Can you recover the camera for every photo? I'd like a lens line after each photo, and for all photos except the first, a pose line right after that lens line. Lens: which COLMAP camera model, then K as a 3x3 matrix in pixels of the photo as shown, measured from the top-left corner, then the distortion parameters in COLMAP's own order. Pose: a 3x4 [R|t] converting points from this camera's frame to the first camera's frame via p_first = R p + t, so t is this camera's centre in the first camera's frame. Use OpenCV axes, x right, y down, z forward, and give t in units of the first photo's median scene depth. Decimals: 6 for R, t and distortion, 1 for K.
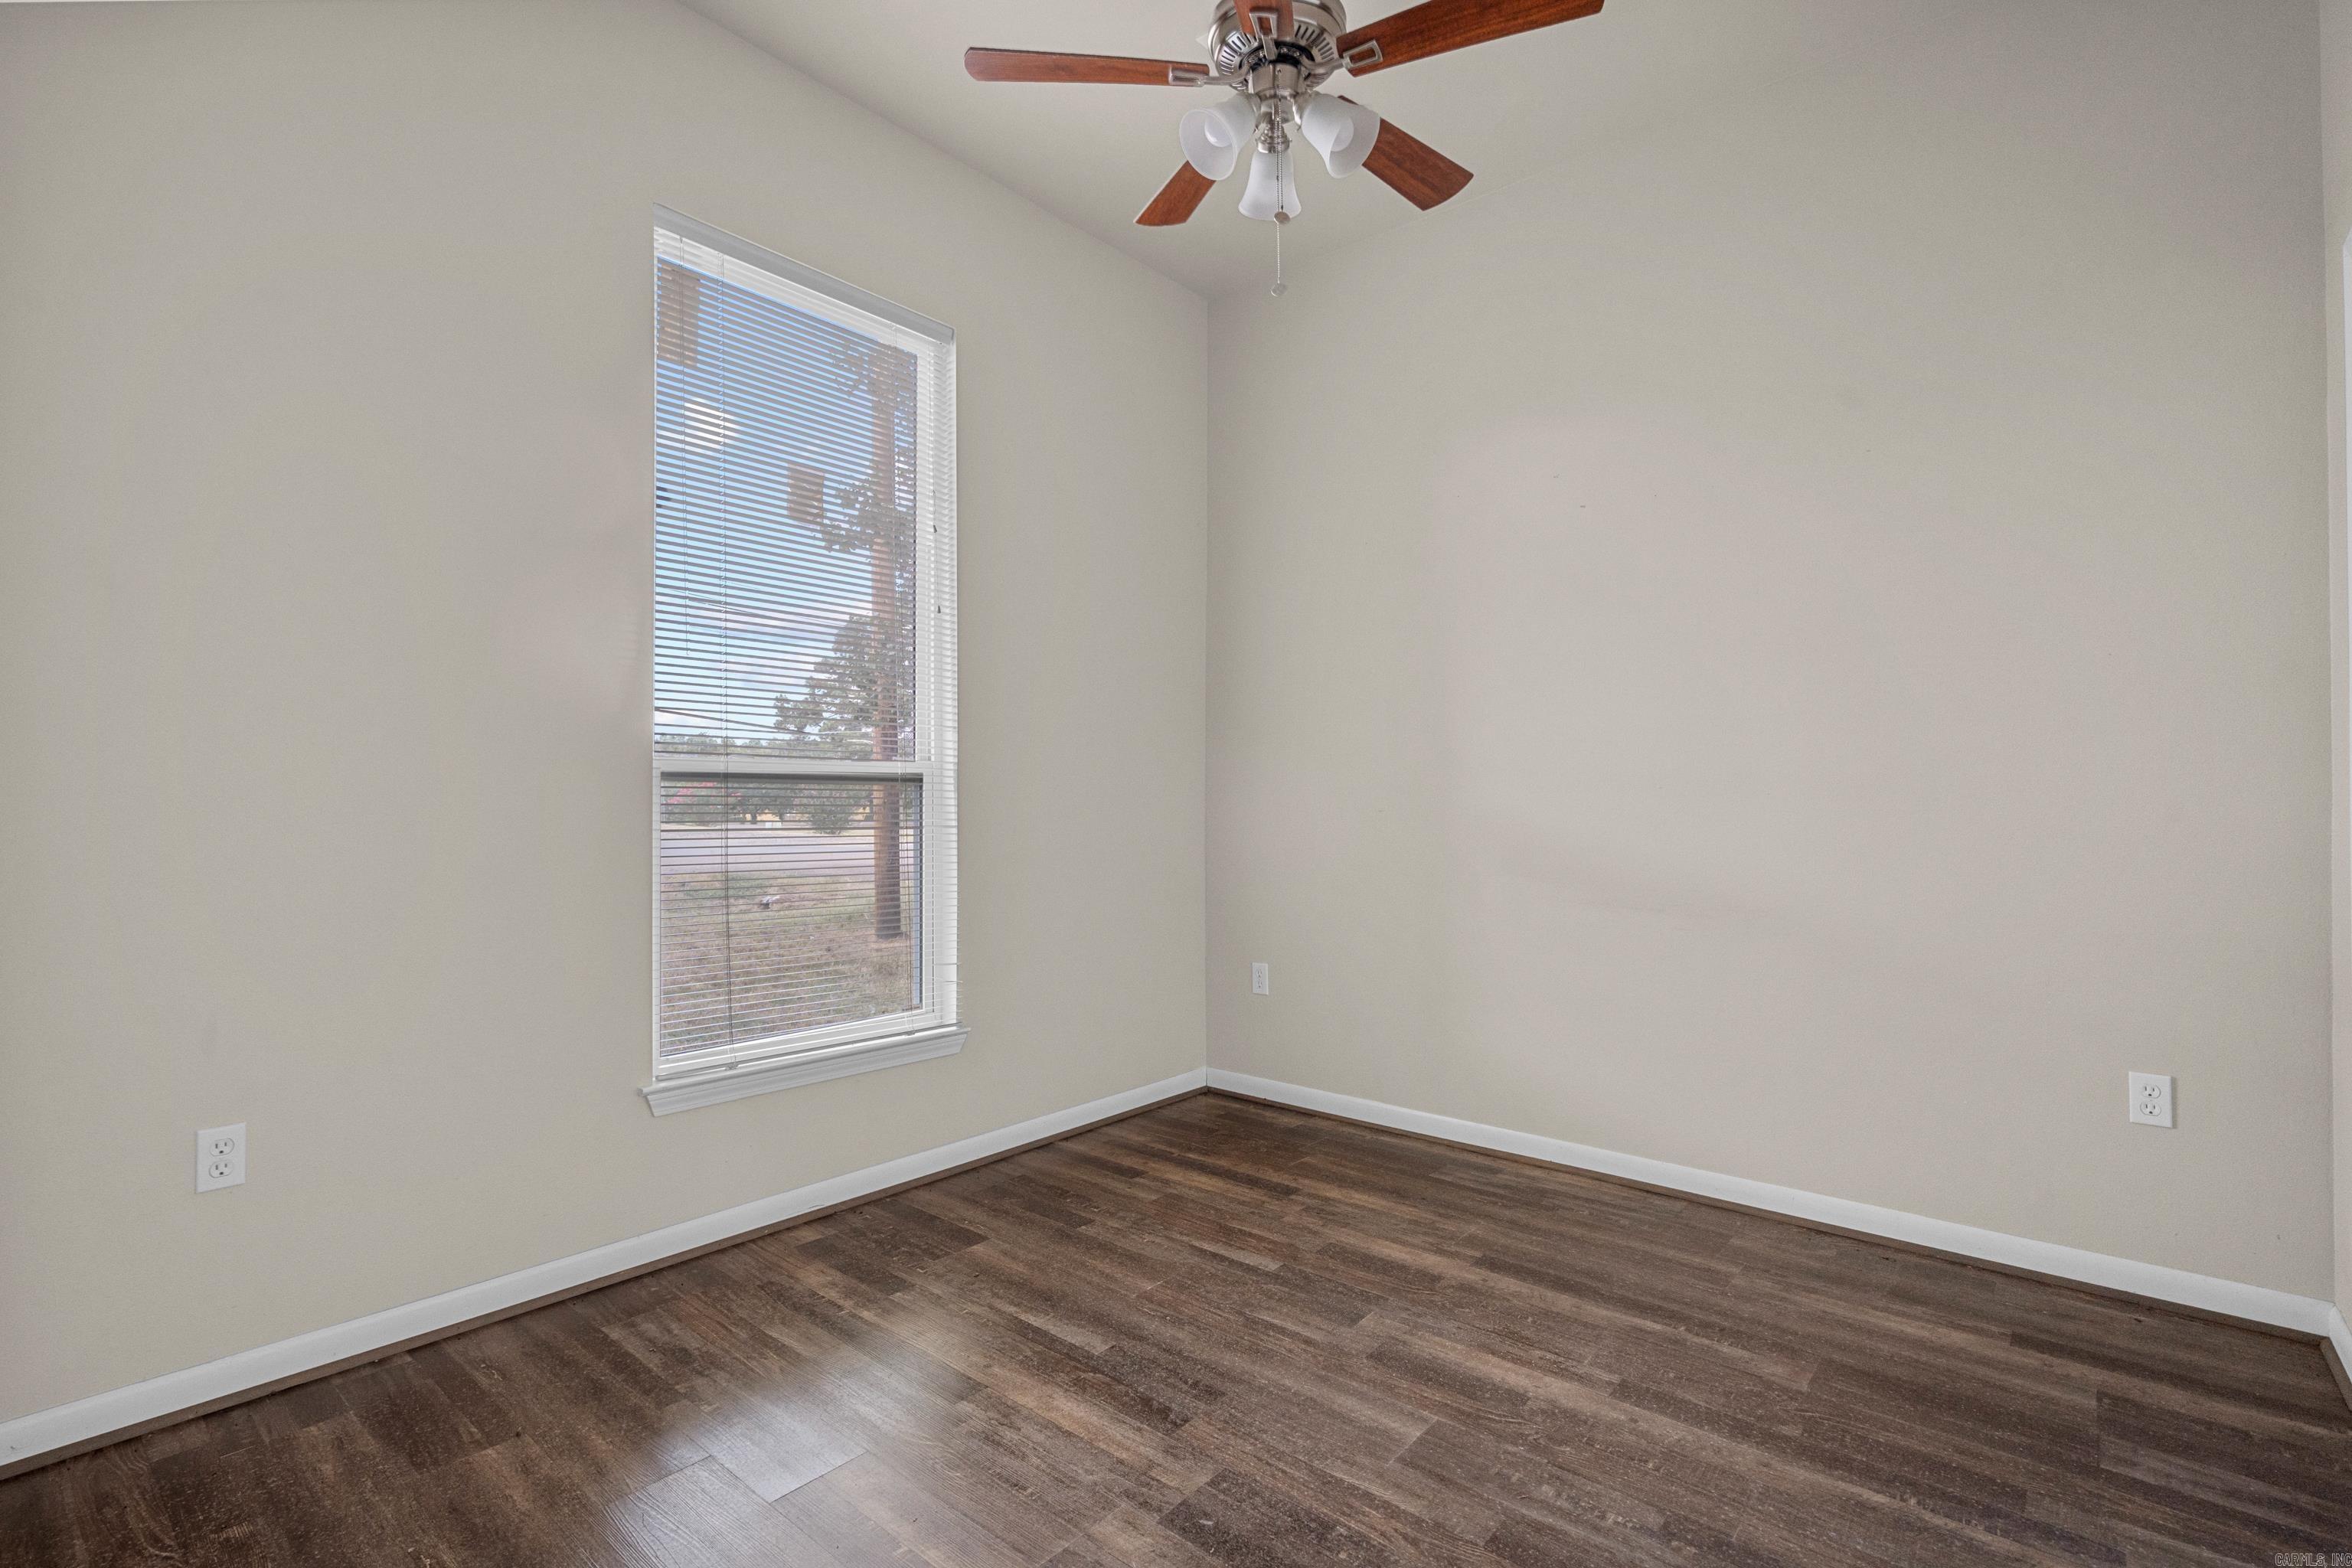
lens RADIAL K [[1077.5, 0, 1177.1], [0, 1077.5, 788.7], [0, 0, 1]] dist [0.000622, 0.000142]
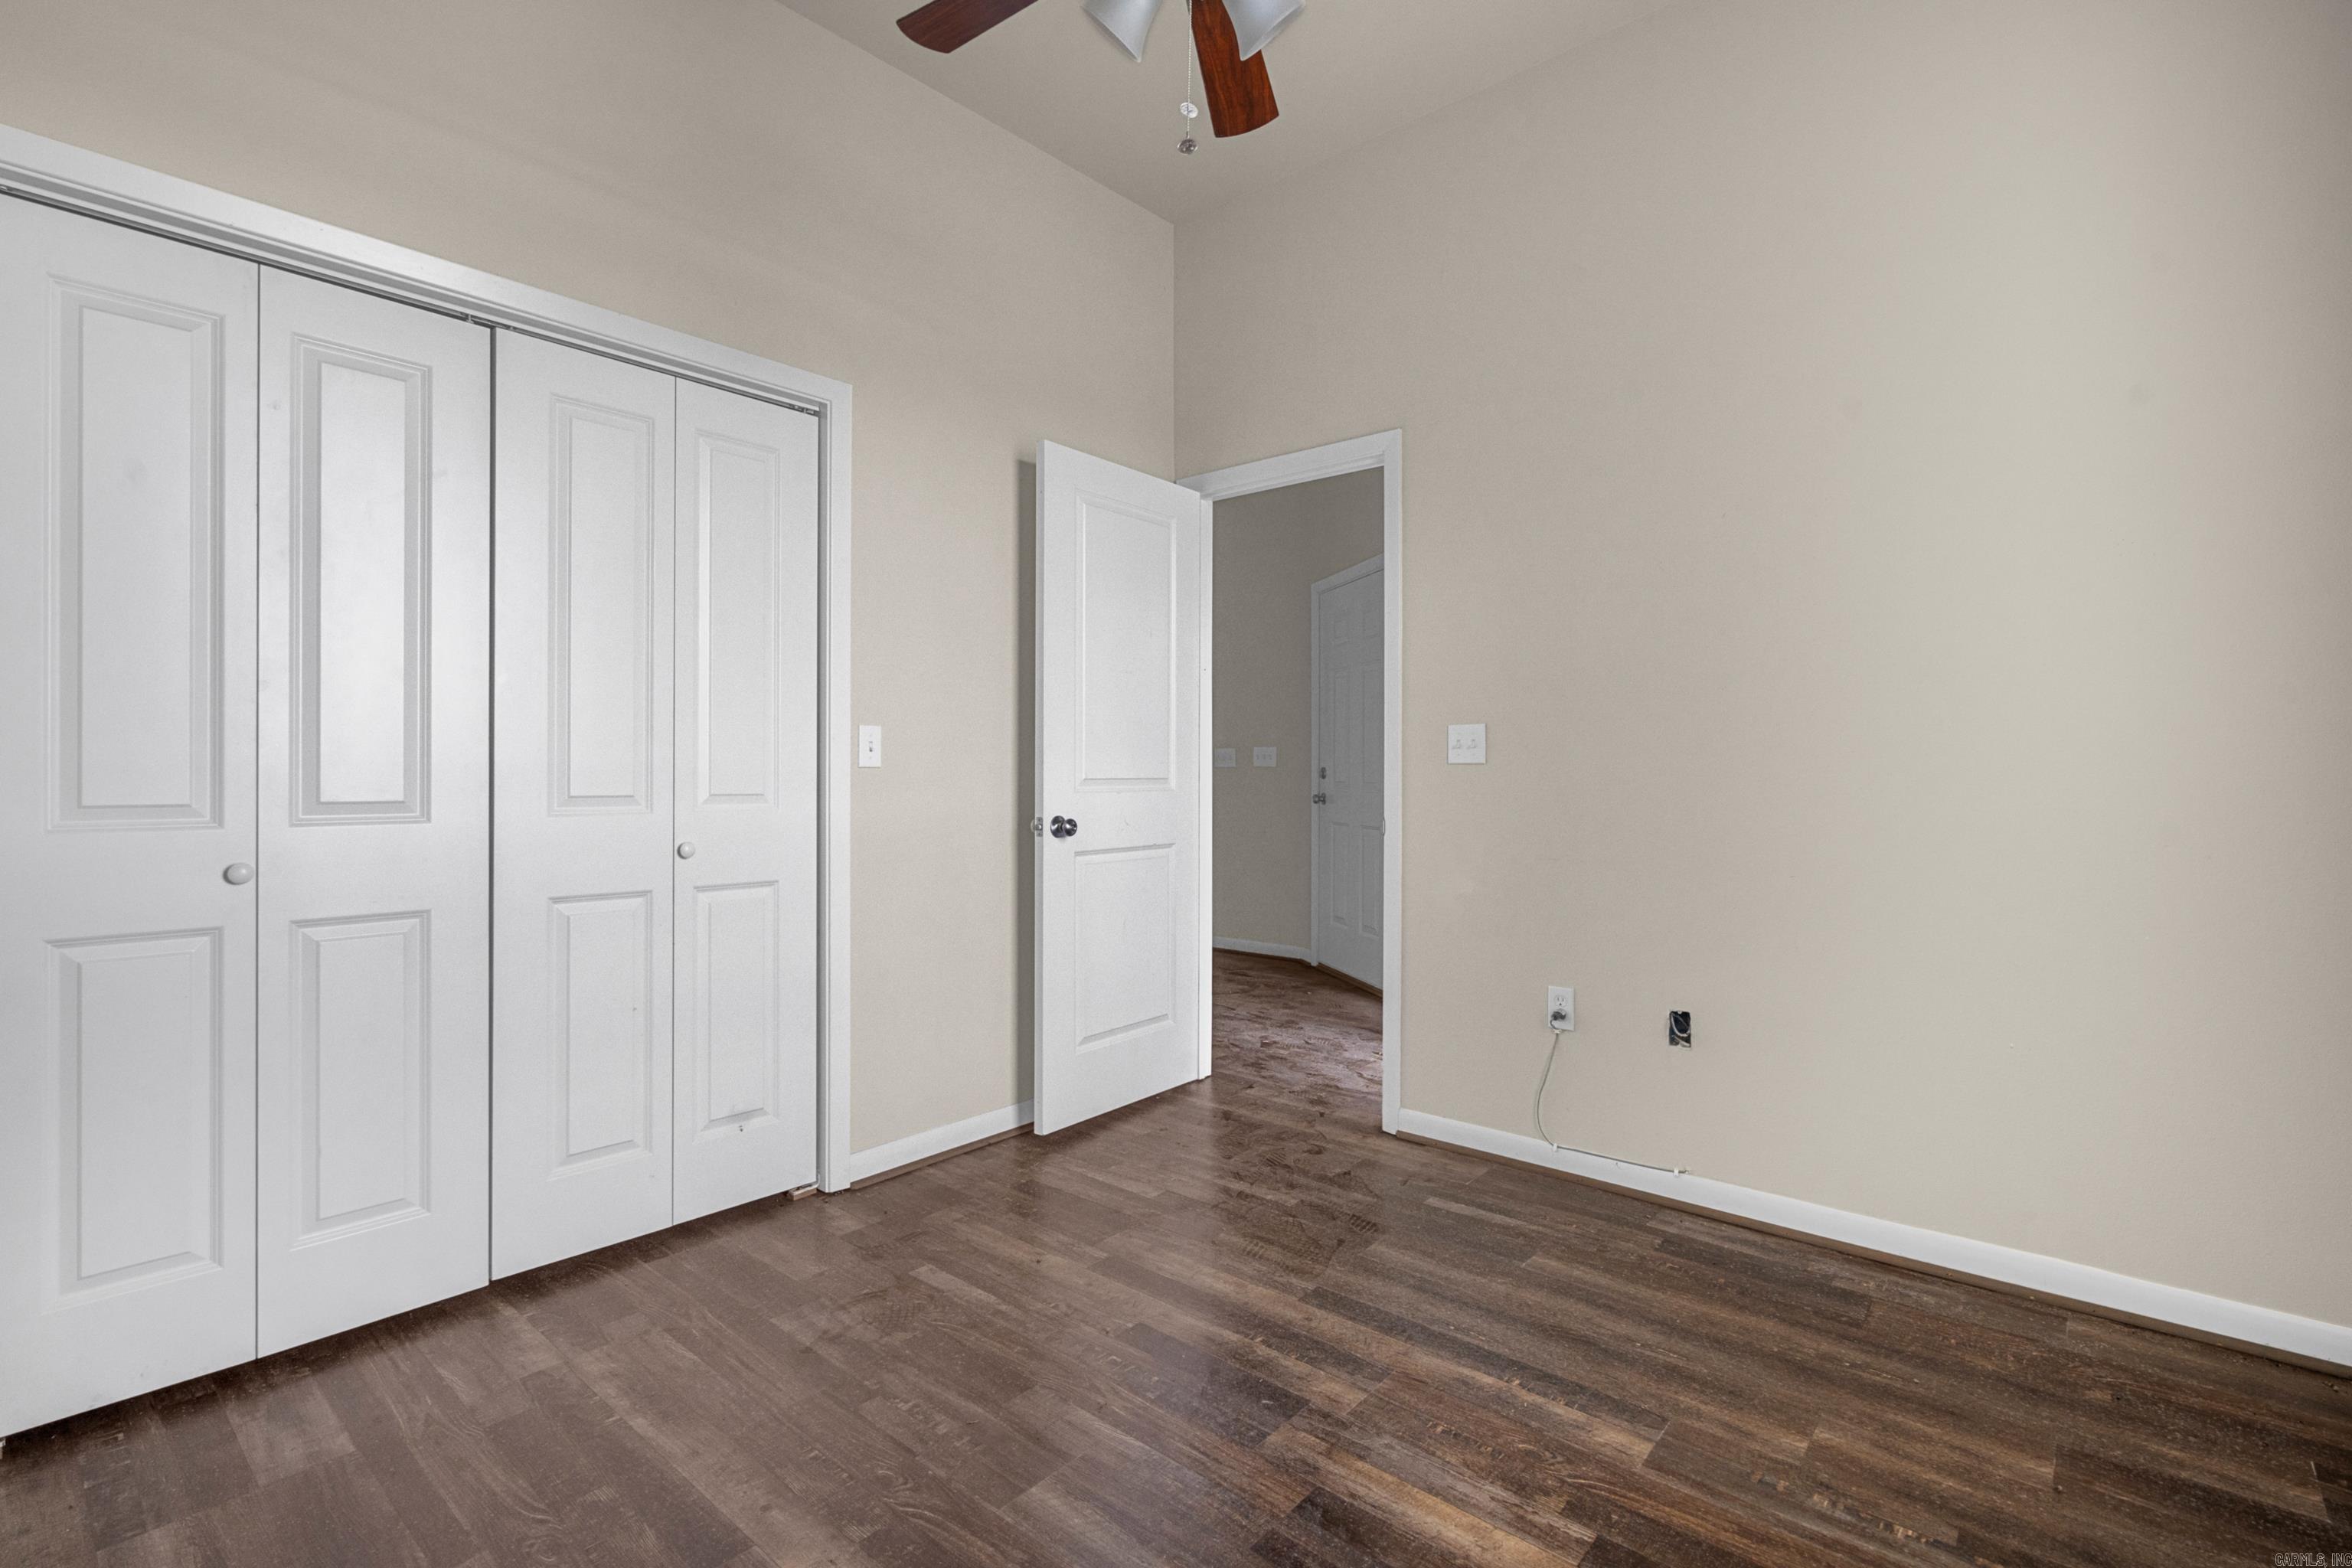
lens RADIAL K [[1077.5, 0, 1176.0], [0, 1077.5, 764.2], [0, 0, 1]] dist [0.000622, 0.000142]
pose [[-0.999933, 0.000362, 0.011538, 0.101688], [0.000116, 0.999774, -0.021282, 0.027988], [-0.011543, -0.021279, -0.999707, 1.983053]]
